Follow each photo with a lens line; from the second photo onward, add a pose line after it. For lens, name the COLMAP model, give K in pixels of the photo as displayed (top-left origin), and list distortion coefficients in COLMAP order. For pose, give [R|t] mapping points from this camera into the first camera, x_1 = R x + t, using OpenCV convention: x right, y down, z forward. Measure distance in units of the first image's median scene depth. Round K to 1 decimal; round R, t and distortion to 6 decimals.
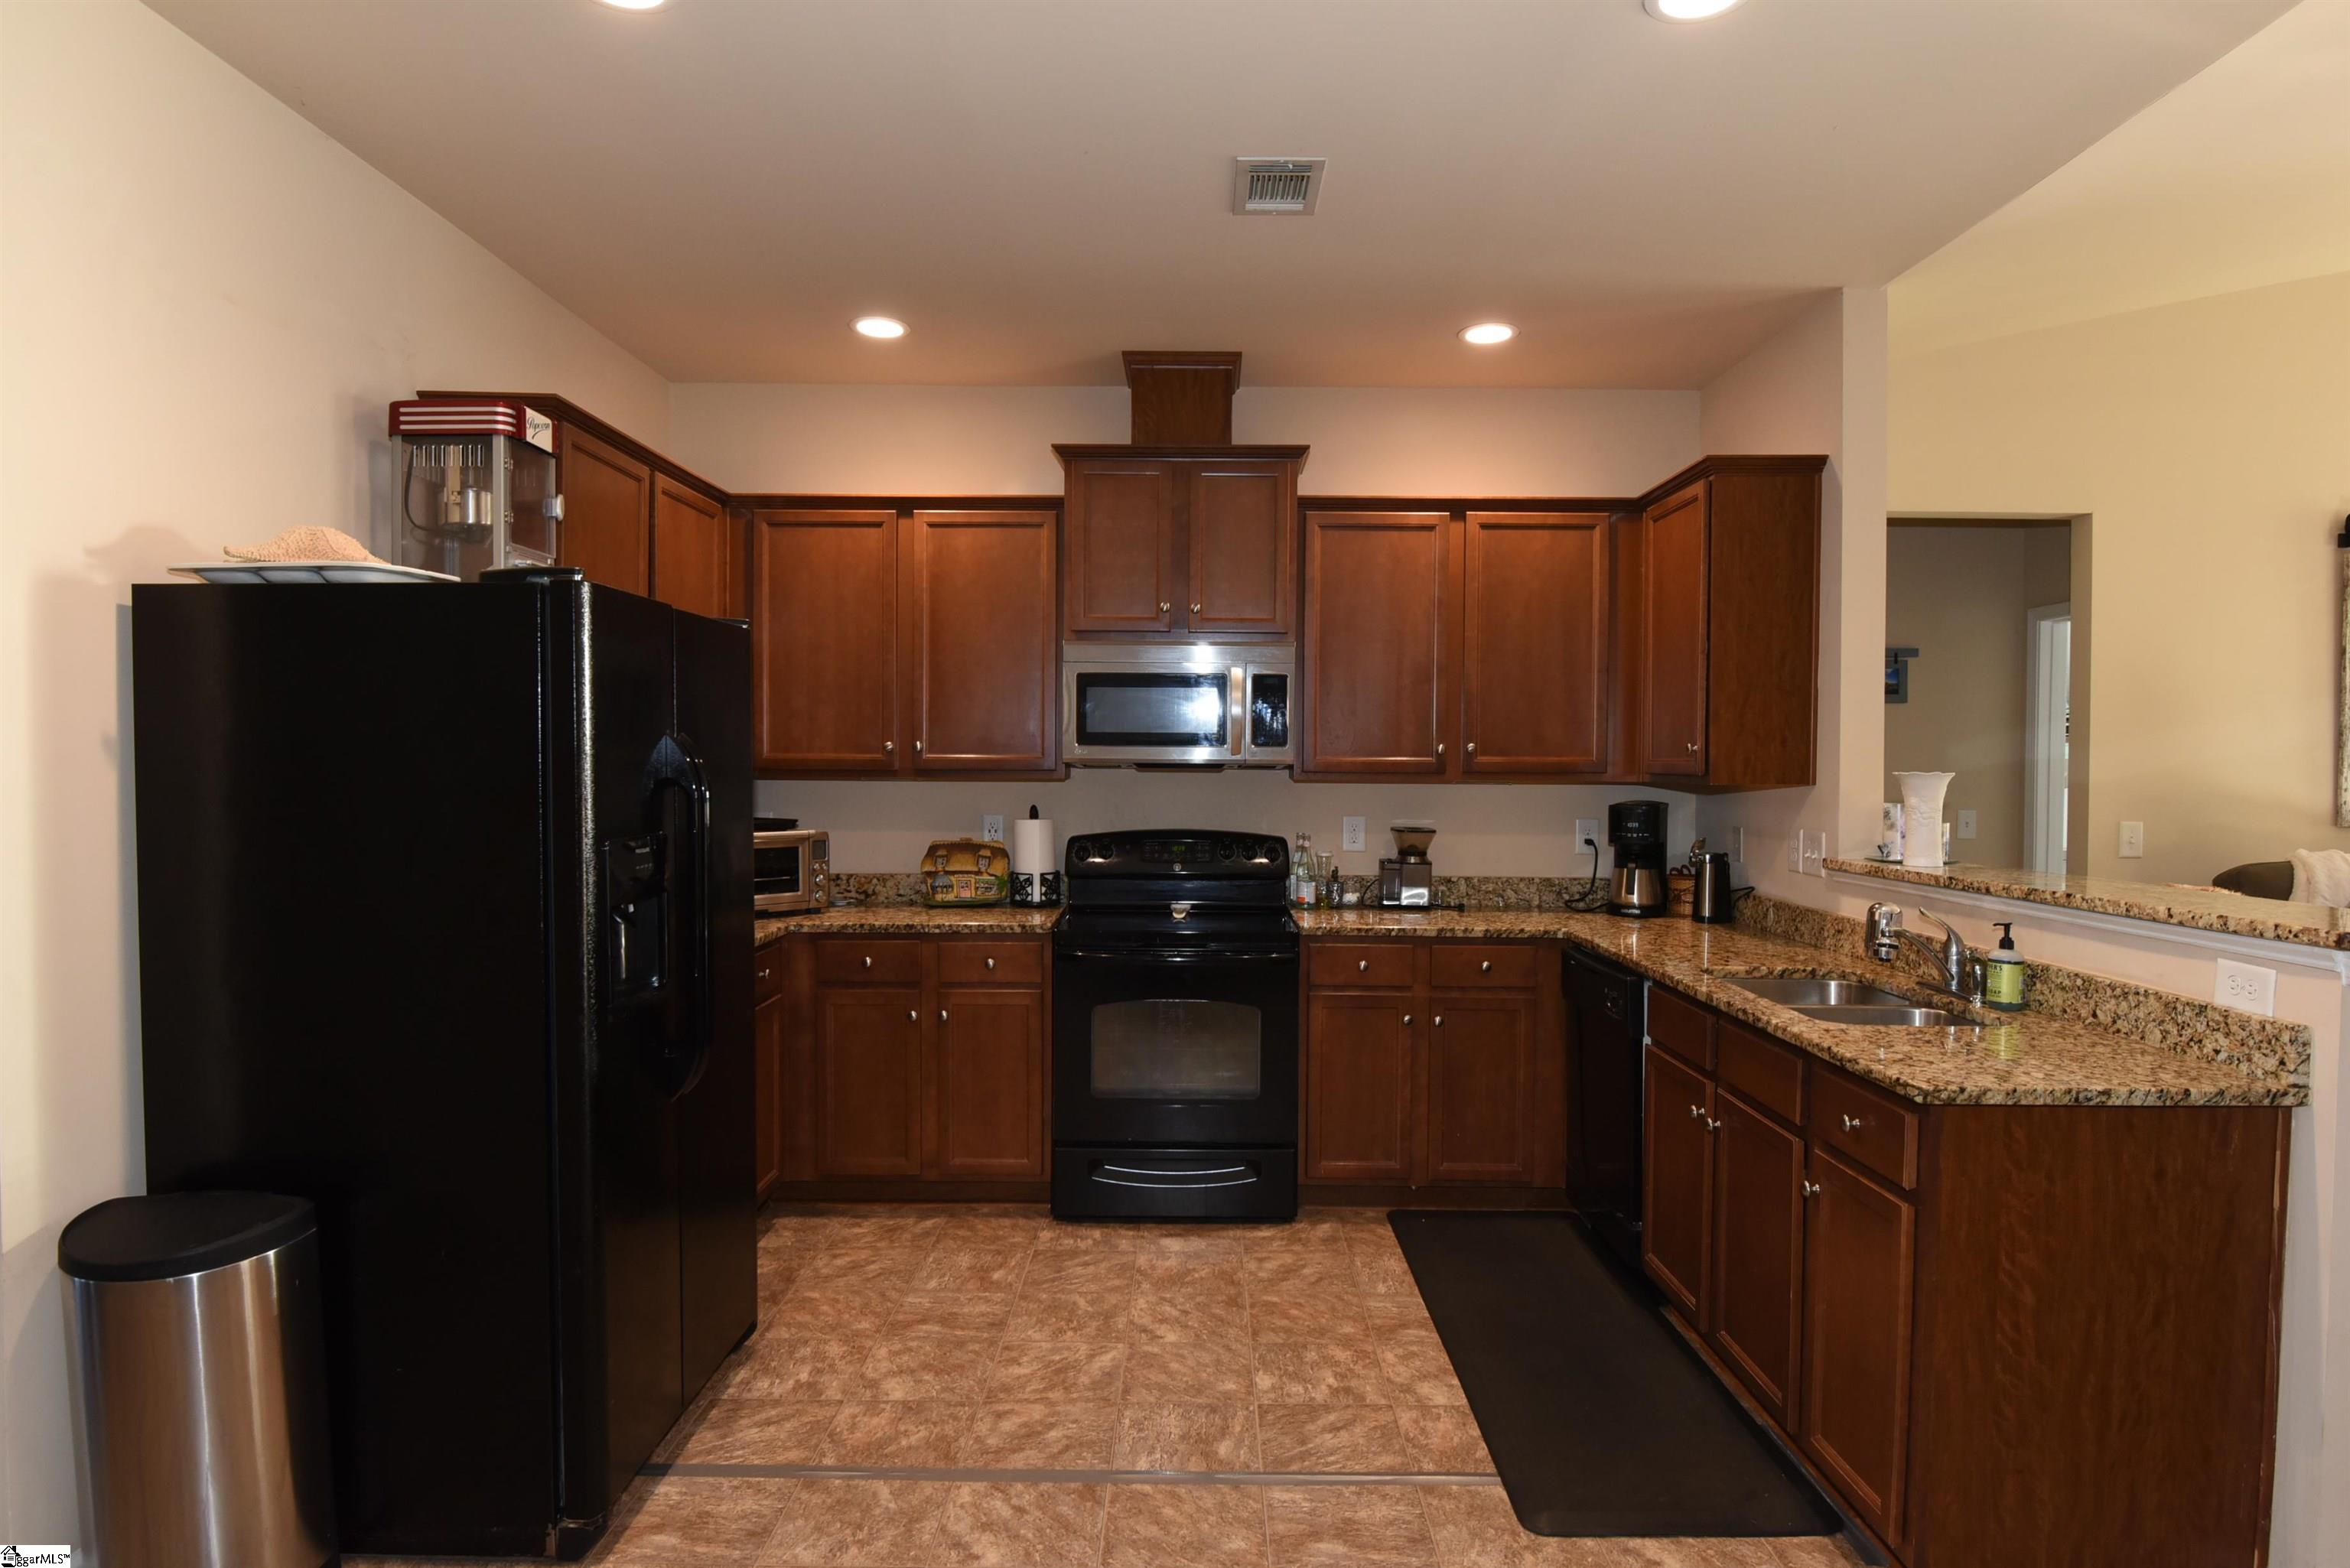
lens RADIAL K [[1354.8, 0, 1175.0], [0, 1354.8, 784.0], [0, 0, 1]] dist [-0.015323, 0.000167]
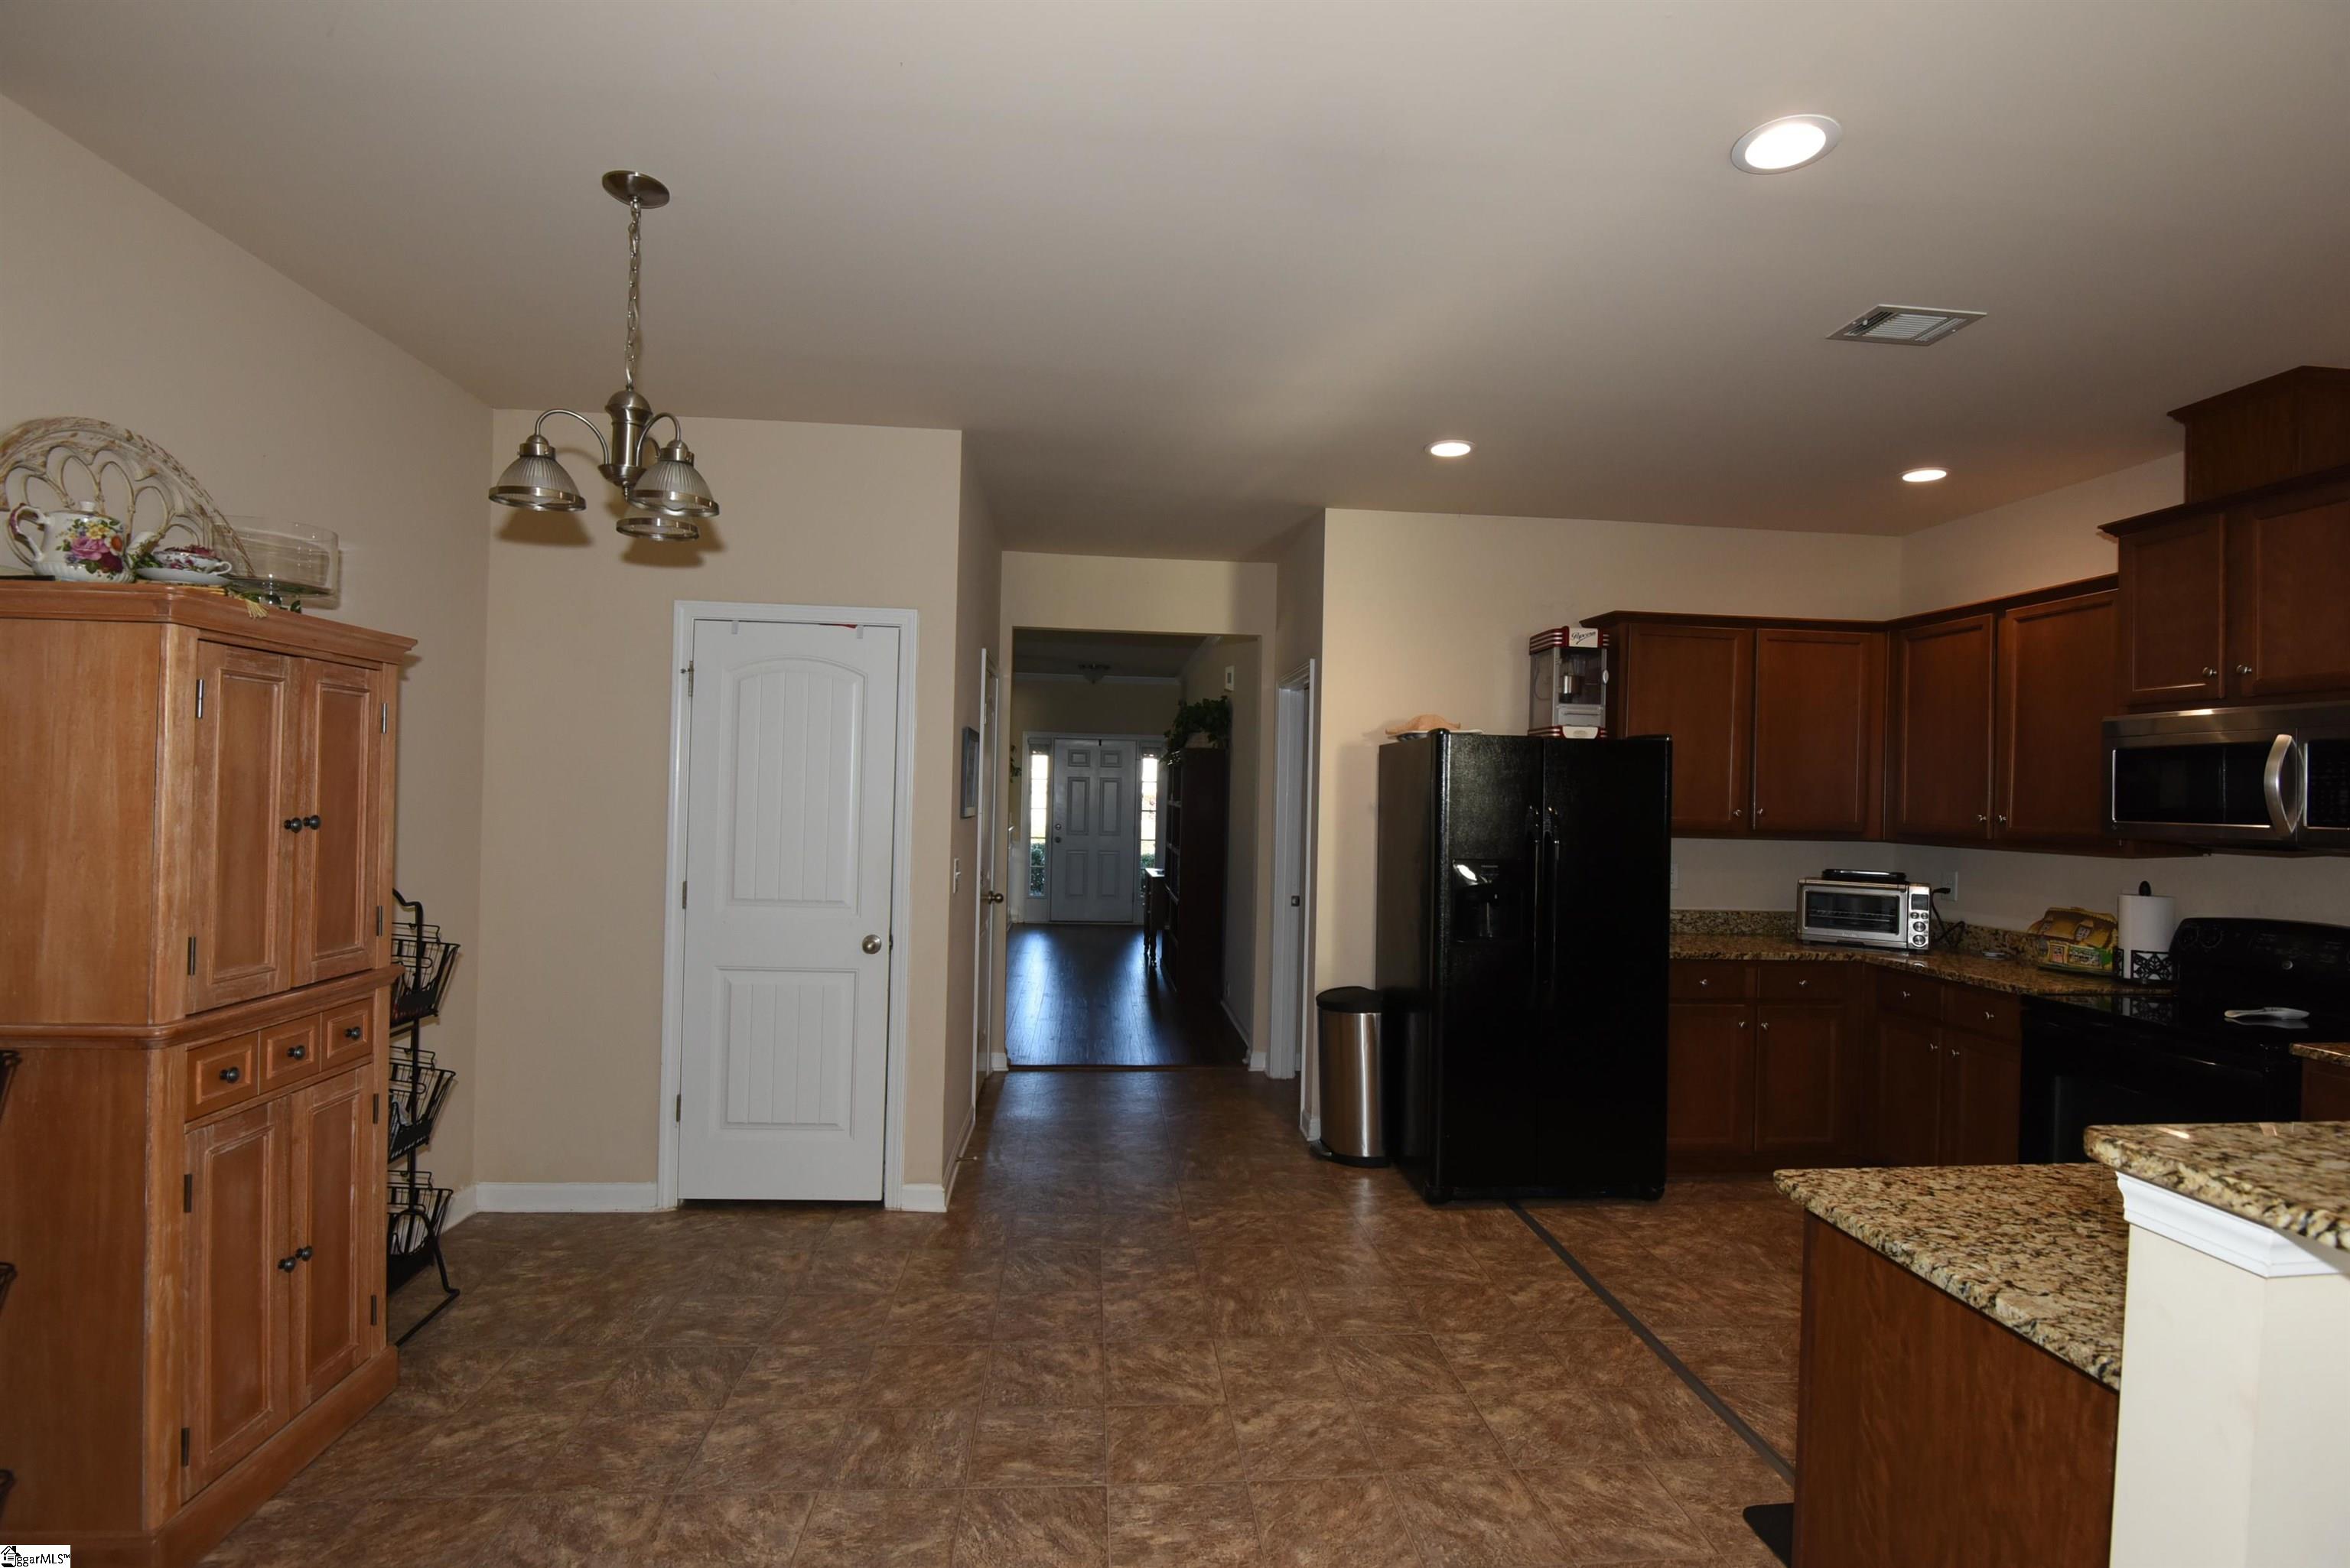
lens RADIAL K [[1098.6, 0, 1175.0], [0, 1098.6, 784.0], [0, 0, 1]] dist [0.000608, 0.000380]
pose [[0.083768, -0.012844, -0.996402, 1.331547], [-0.039483, 0.999089, -0.016198, -0.030324], [0.995703, 0.040698, 0.083185, 0.481785]]
